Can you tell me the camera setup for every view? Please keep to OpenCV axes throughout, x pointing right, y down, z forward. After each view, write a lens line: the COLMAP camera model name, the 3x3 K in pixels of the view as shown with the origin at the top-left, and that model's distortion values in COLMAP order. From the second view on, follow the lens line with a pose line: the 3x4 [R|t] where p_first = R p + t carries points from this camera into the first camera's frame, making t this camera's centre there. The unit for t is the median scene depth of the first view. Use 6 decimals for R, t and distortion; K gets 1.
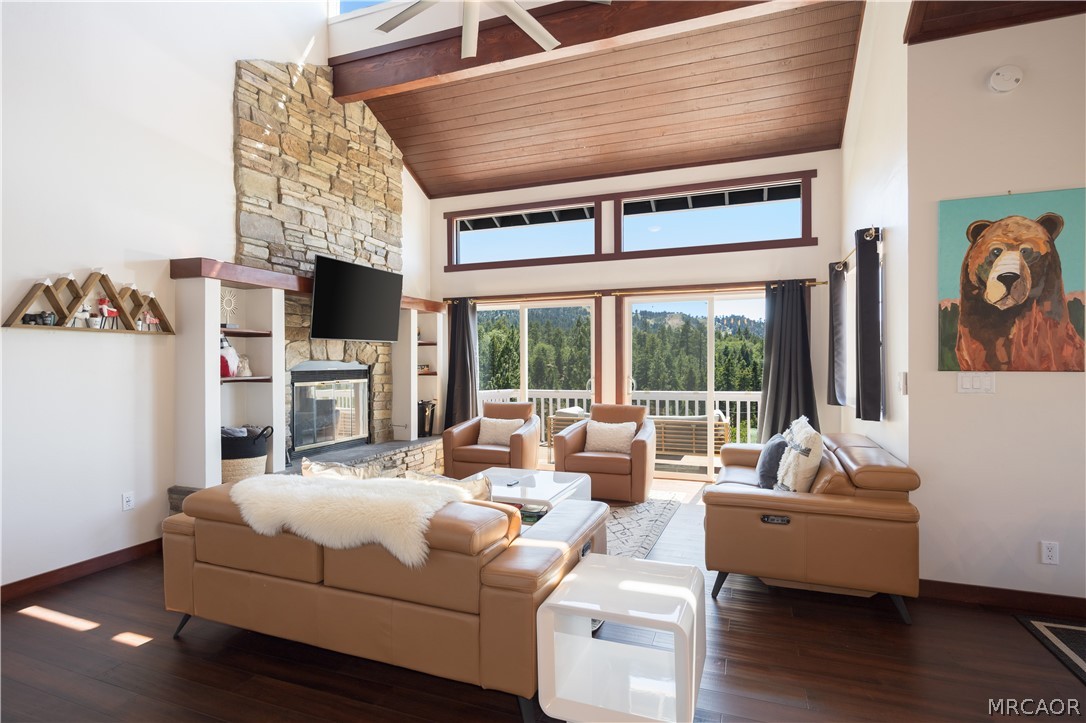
lens RADIAL K [[556.8, 0, 543.0], [0, 556.8, 361.5], [0, 0, 1]] dist [0.004393, -0.000101]
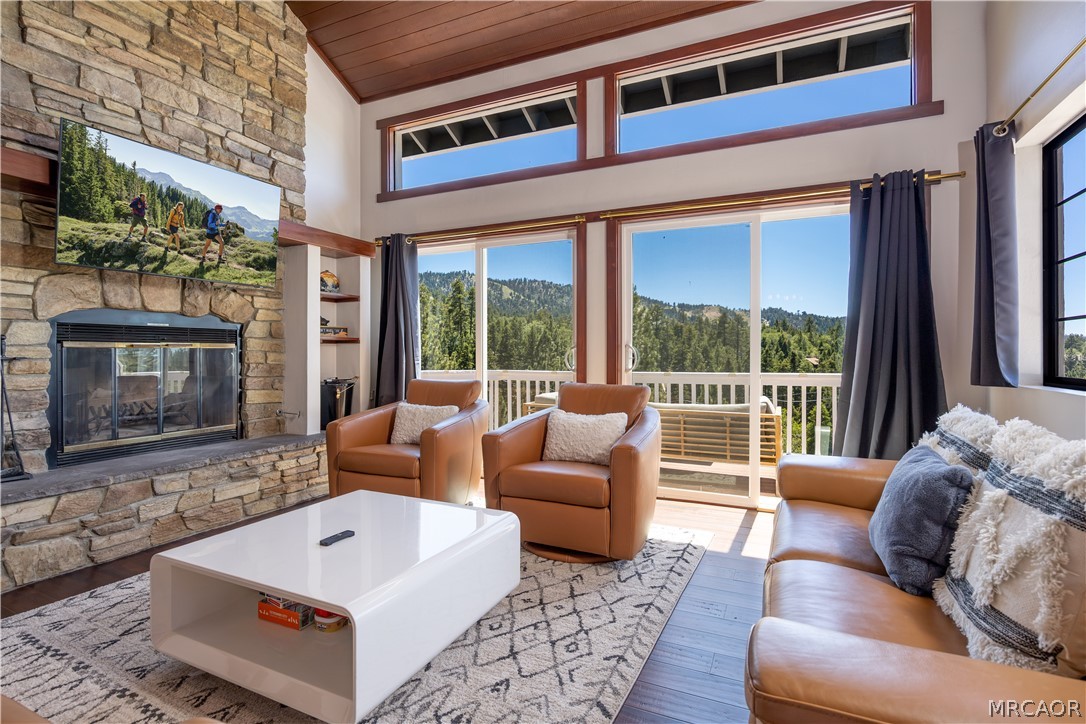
lens RADIAL K [[532.4, 0, 542.5], [0, 532.4, 347.1], [0, 0, 1]] dist [-0.001298, -0.000109]
pose [[0.997099, 0.004060, -0.076007, 0.103022], [-0.004772, 0.999946, -0.009190, 0.038078], [0.075965, 0.009526, 0.997065, 0.366175]]
